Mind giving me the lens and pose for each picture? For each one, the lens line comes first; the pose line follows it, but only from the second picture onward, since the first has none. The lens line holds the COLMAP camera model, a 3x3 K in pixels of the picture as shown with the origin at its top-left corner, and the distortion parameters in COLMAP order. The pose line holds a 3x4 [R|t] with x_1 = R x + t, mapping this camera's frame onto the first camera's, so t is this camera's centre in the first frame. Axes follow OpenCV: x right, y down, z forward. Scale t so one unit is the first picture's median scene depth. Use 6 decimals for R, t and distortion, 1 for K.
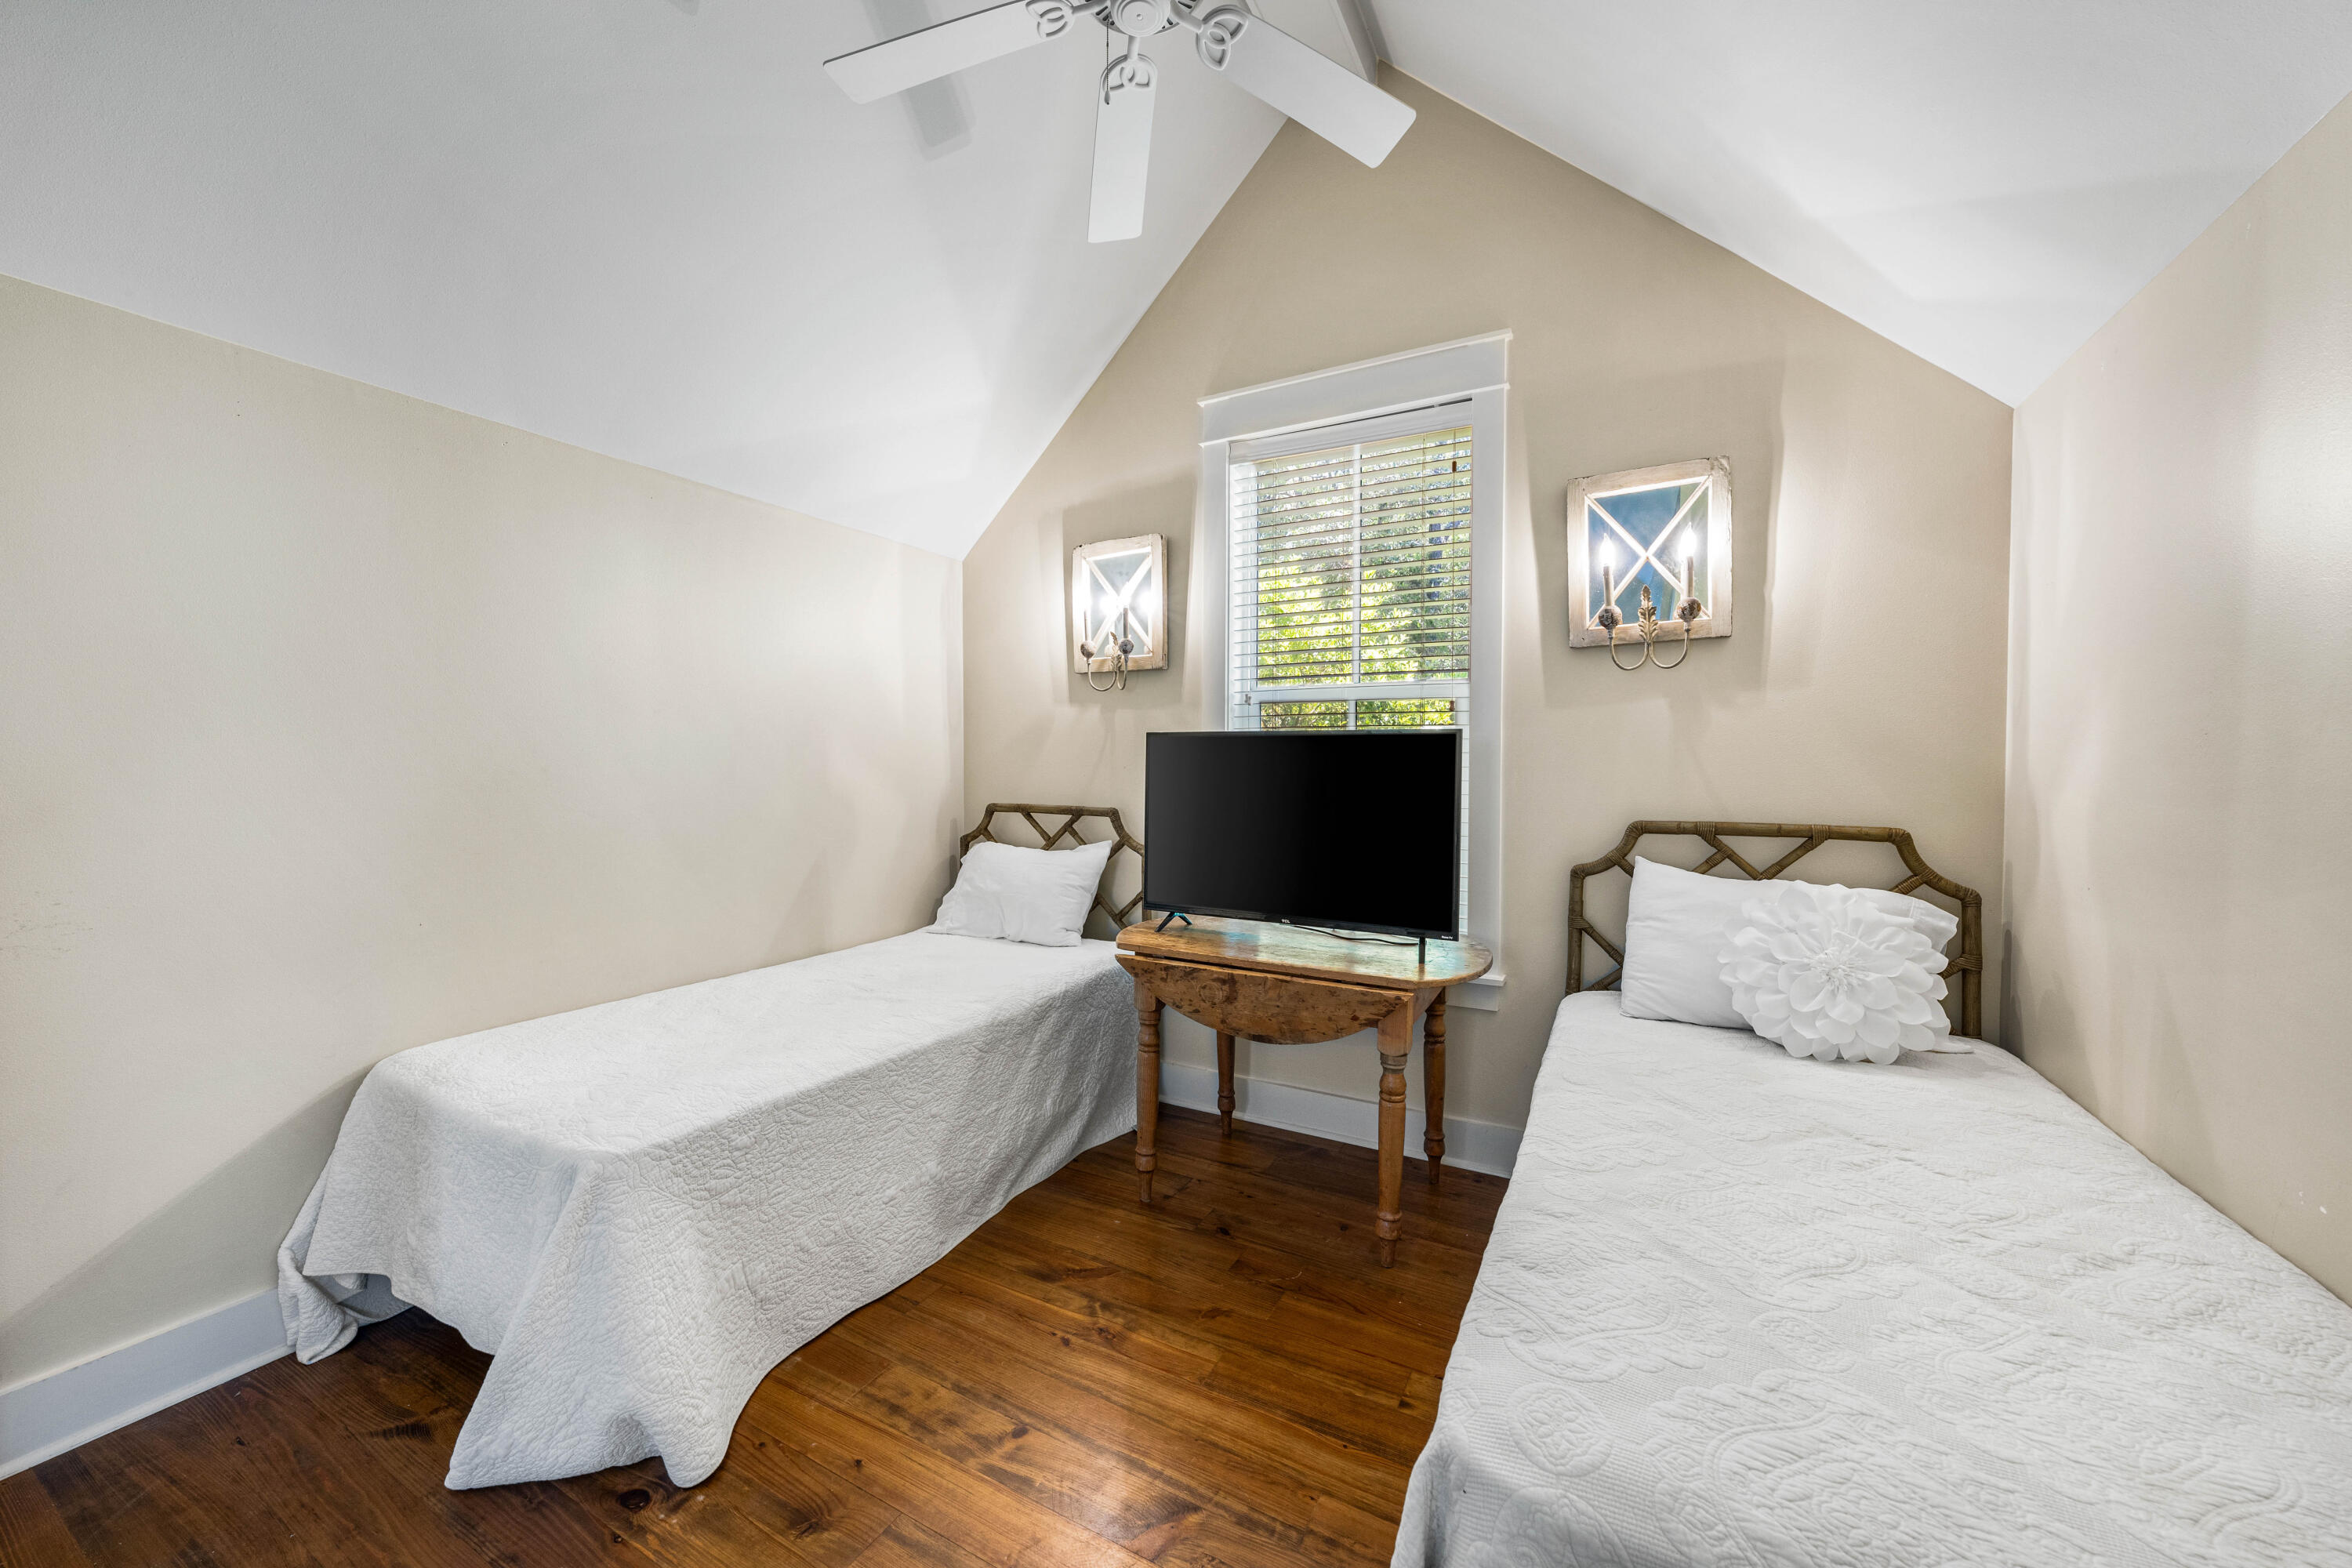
lens RADIAL K [[866.3, 0, 1171.4], [0, 866.3, 783.9], [0, 0, 1]] dist [-0.003036, 0.000796]
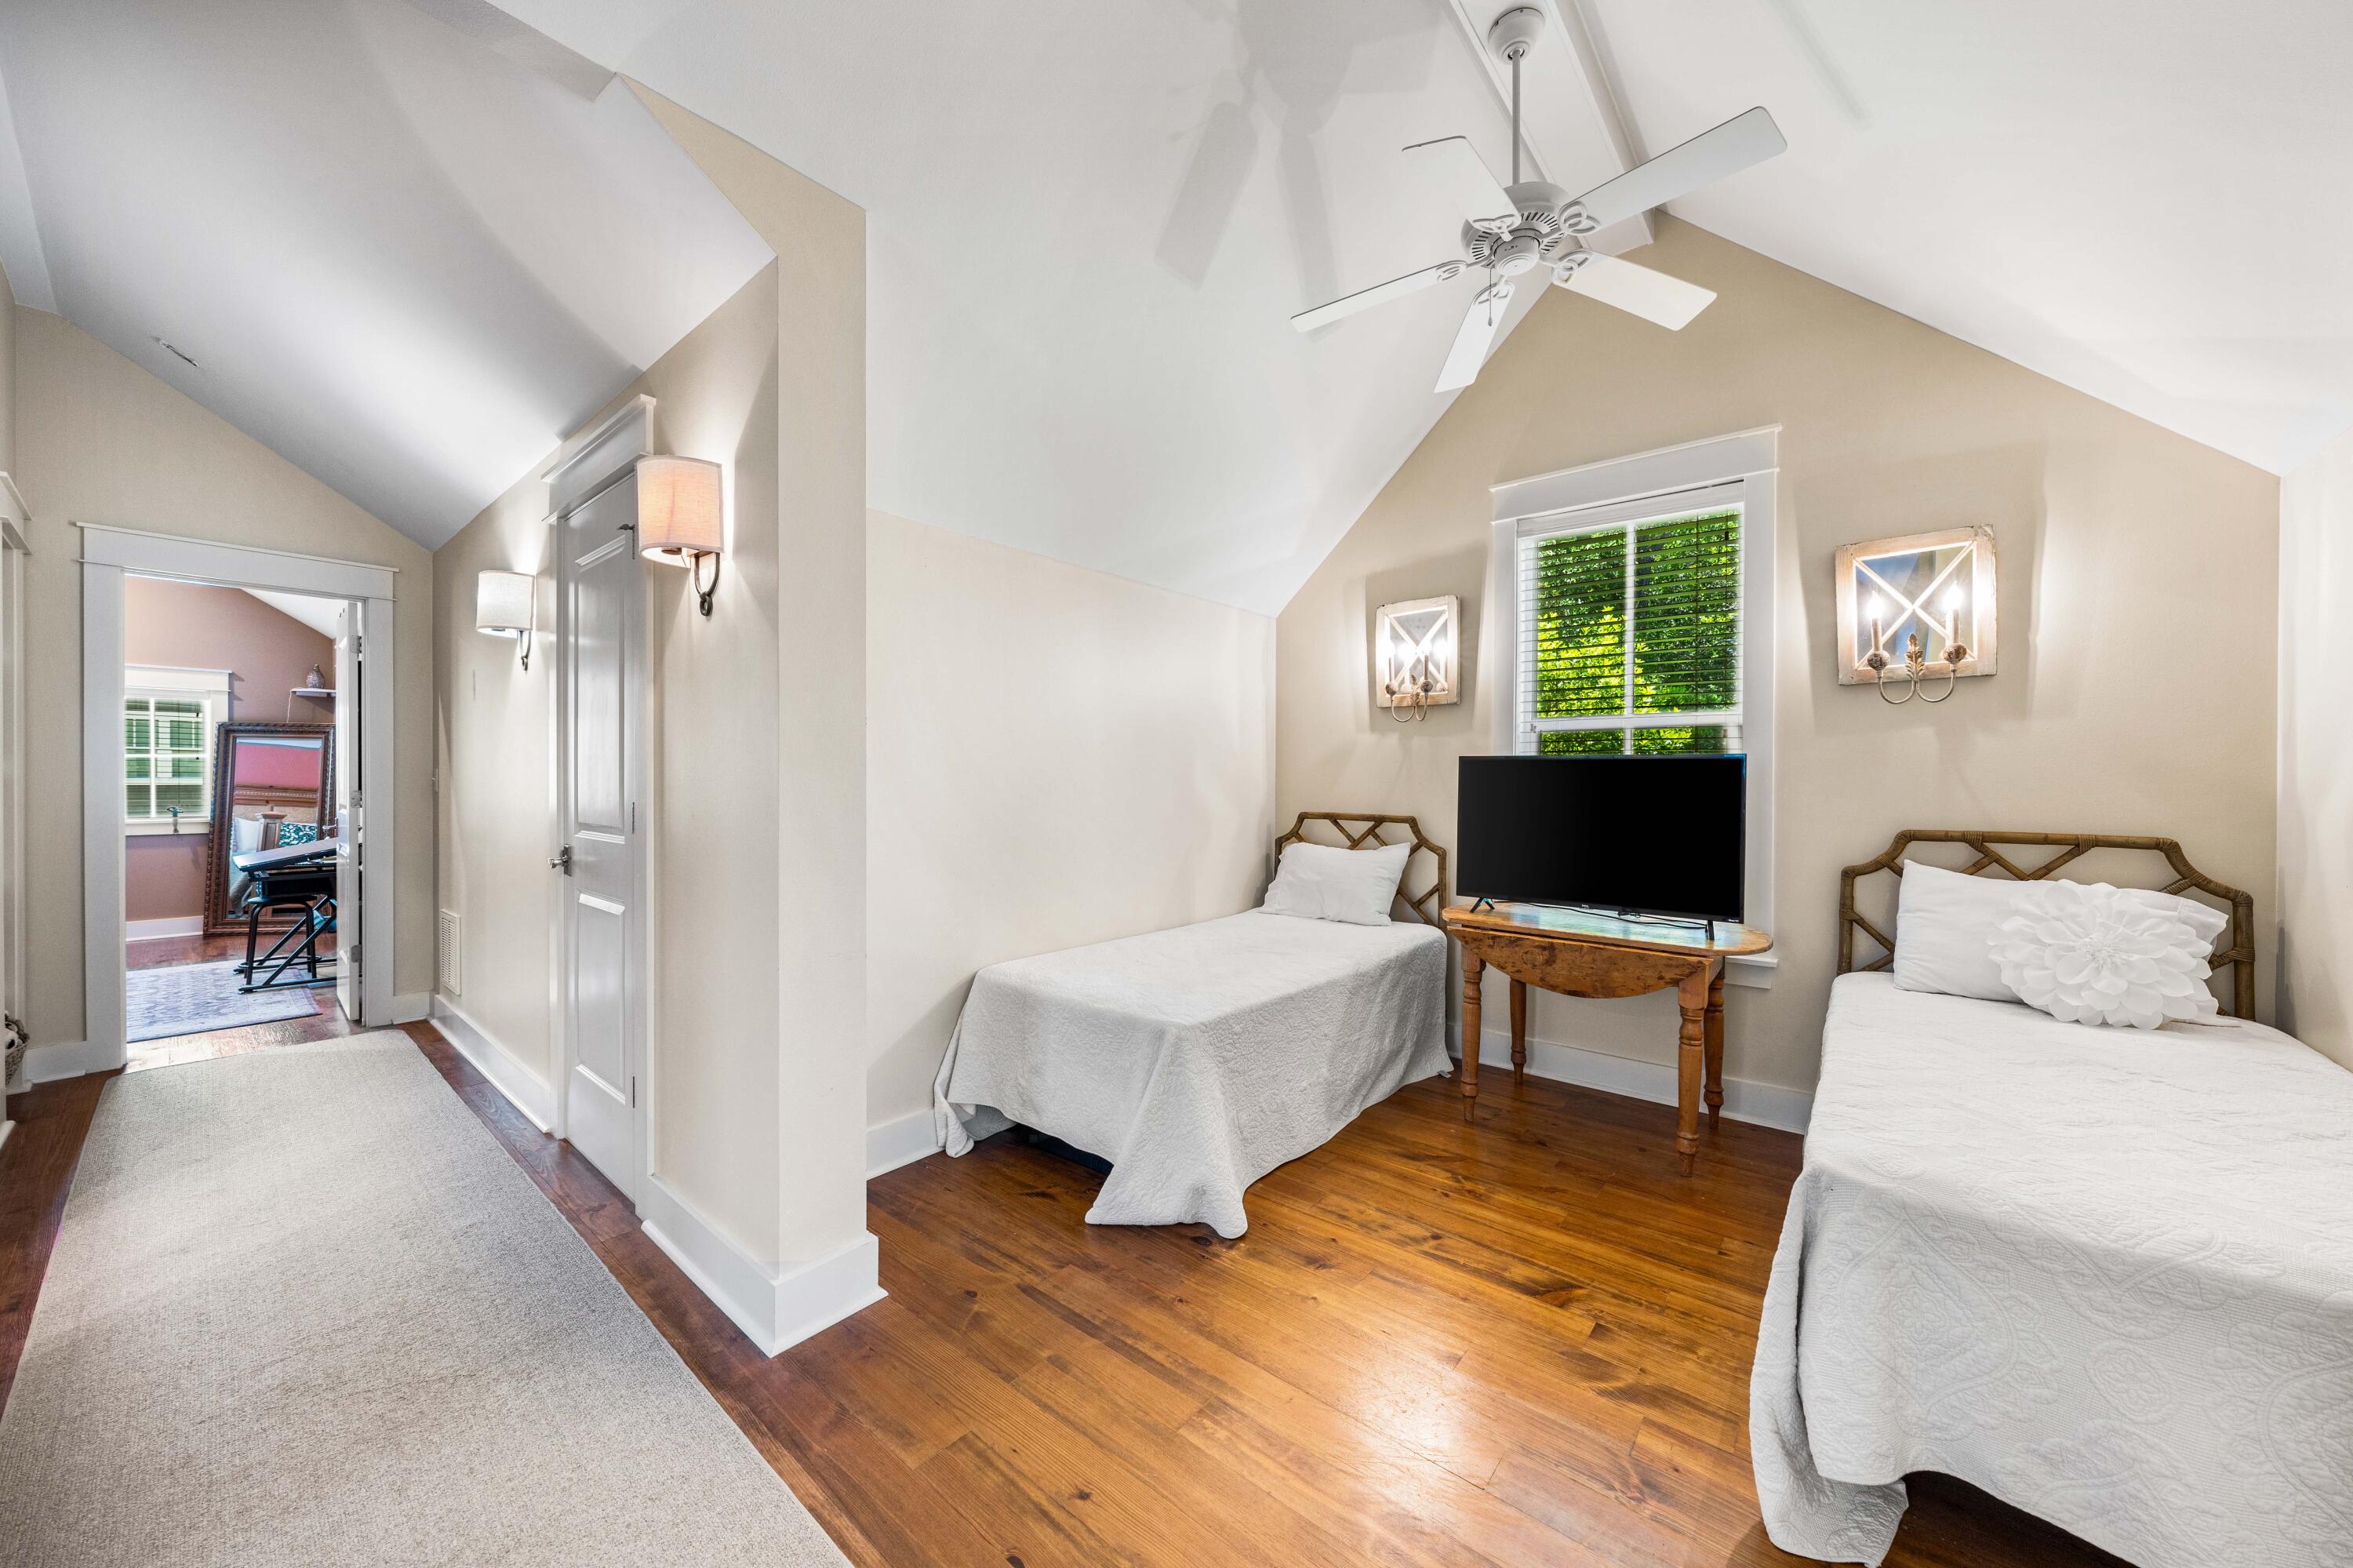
lens RADIAL K [[866.7, 0, 1152.6], [0, 866.7, 782.1], [0, 0, 1]] dist [-0.003036, 0.000796]
pose [[0.980626, 0.003218, -0.195862, -0.258200], [-0.007145, 0.999787, -0.019346, 0.007764], [0.195758, 0.020371, 0.980441, -0.391226]]
